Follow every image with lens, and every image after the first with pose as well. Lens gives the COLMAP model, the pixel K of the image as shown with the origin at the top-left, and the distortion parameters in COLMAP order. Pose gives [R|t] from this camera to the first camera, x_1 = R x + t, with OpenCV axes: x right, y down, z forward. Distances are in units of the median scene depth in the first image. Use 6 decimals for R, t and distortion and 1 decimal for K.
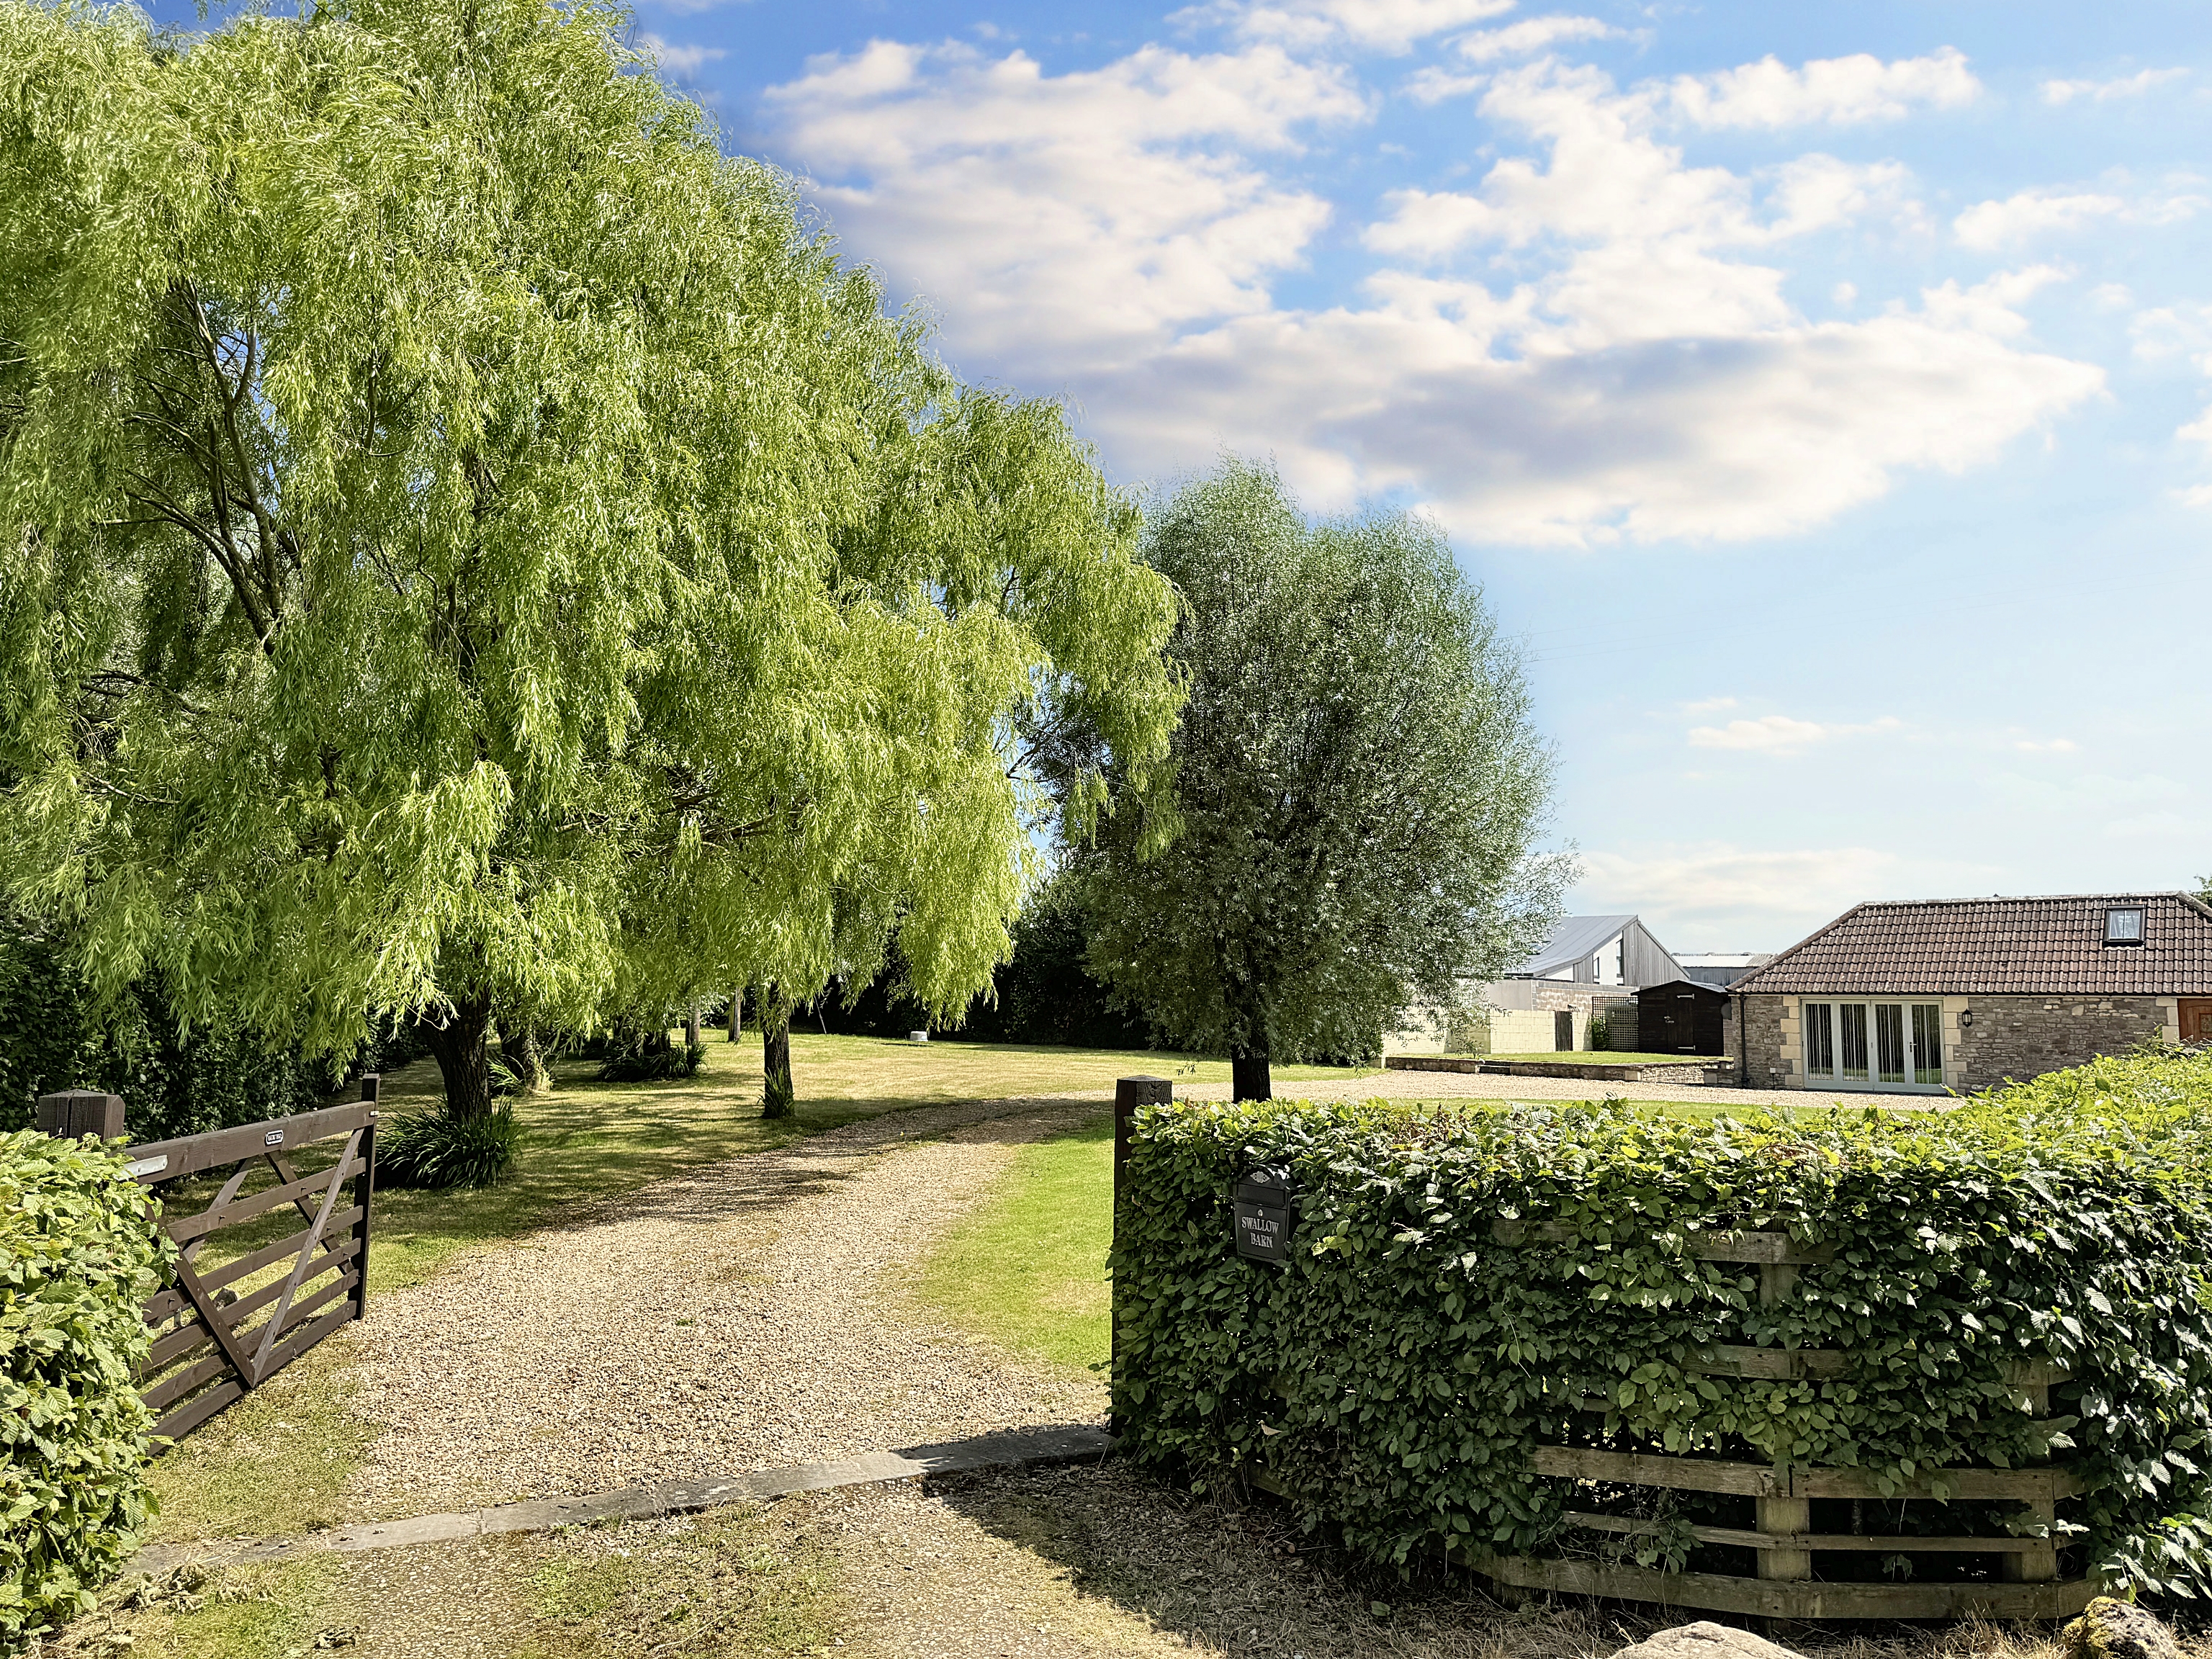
lens RADIAL K [[1560.9, 0, 1092.7], [0, 1560.9, 812.5], [0, 0, 1]] dist [0.048408, -0.068045]
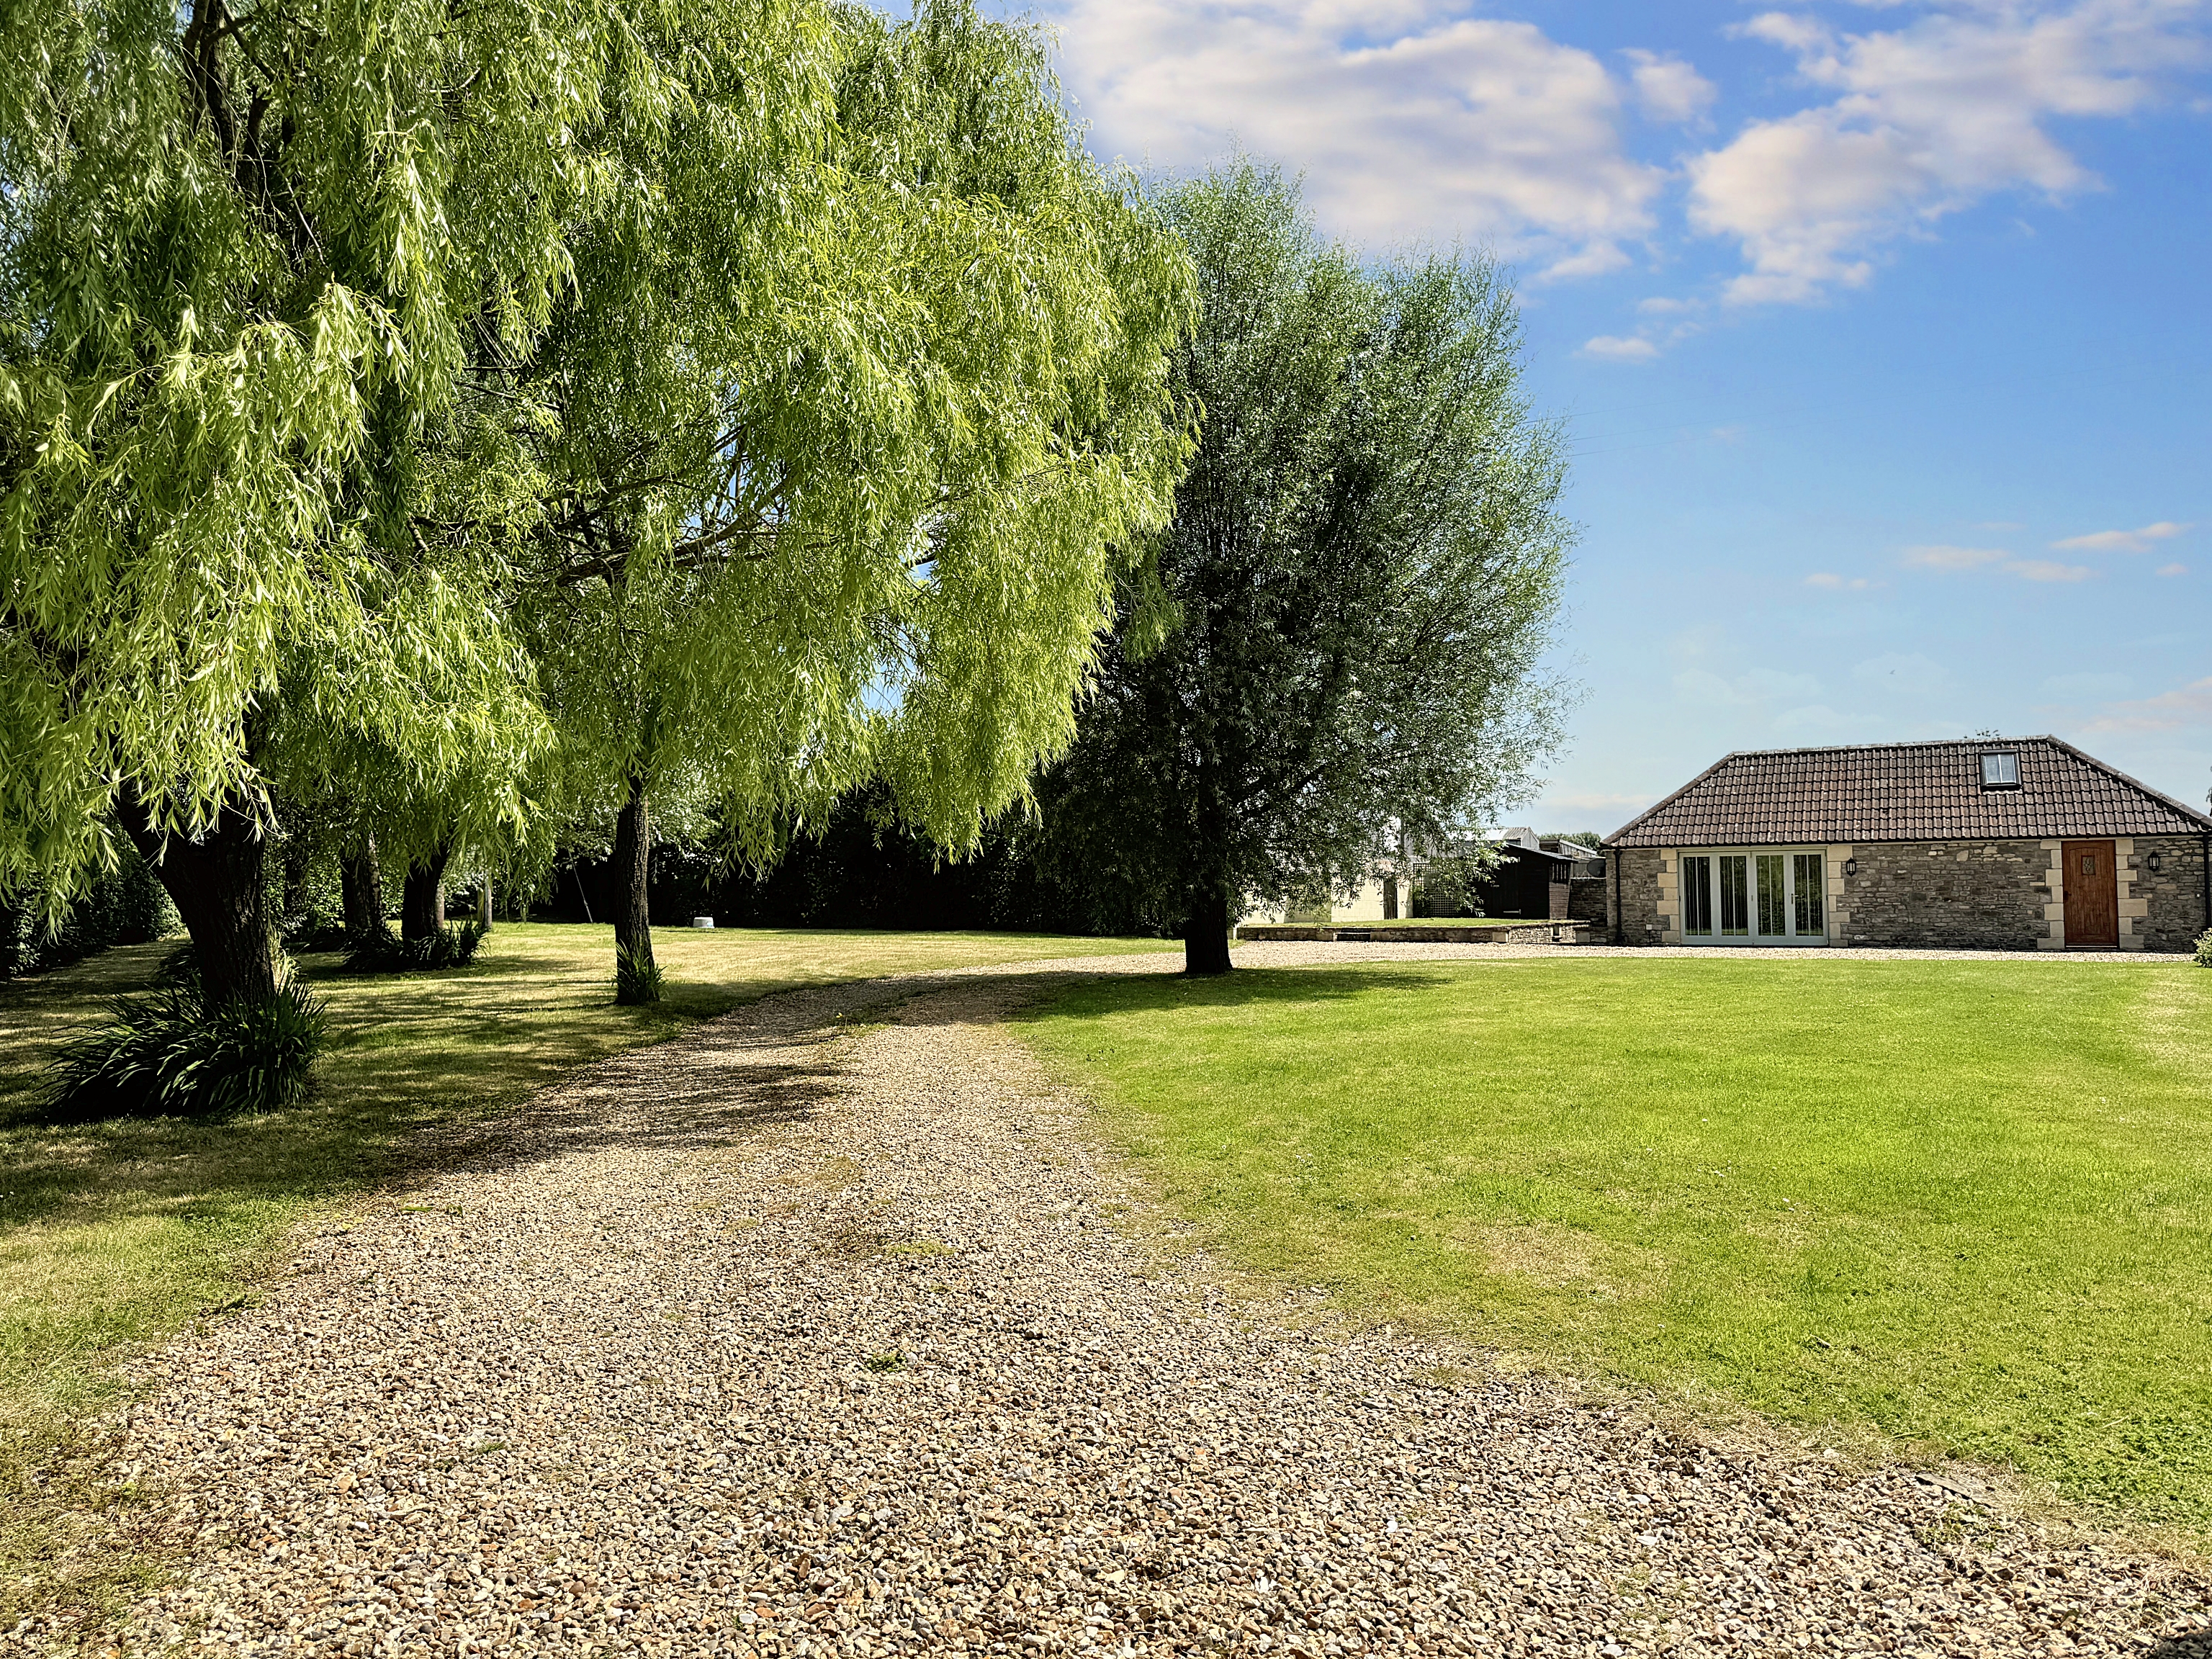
lens RADIAL K [[1560.9, 0, 1101.9], [0, 1560.9, 838.2], [0, 0, 1]] dist [0.048408, -0.068045]
pose [[0.982765, -0.015137, 0.184239, -0.076475], [-0.000257, 0.996529, 0.083245, 0.032793], [-0.184859, -0.081858, 0.979350, 0.139084]]
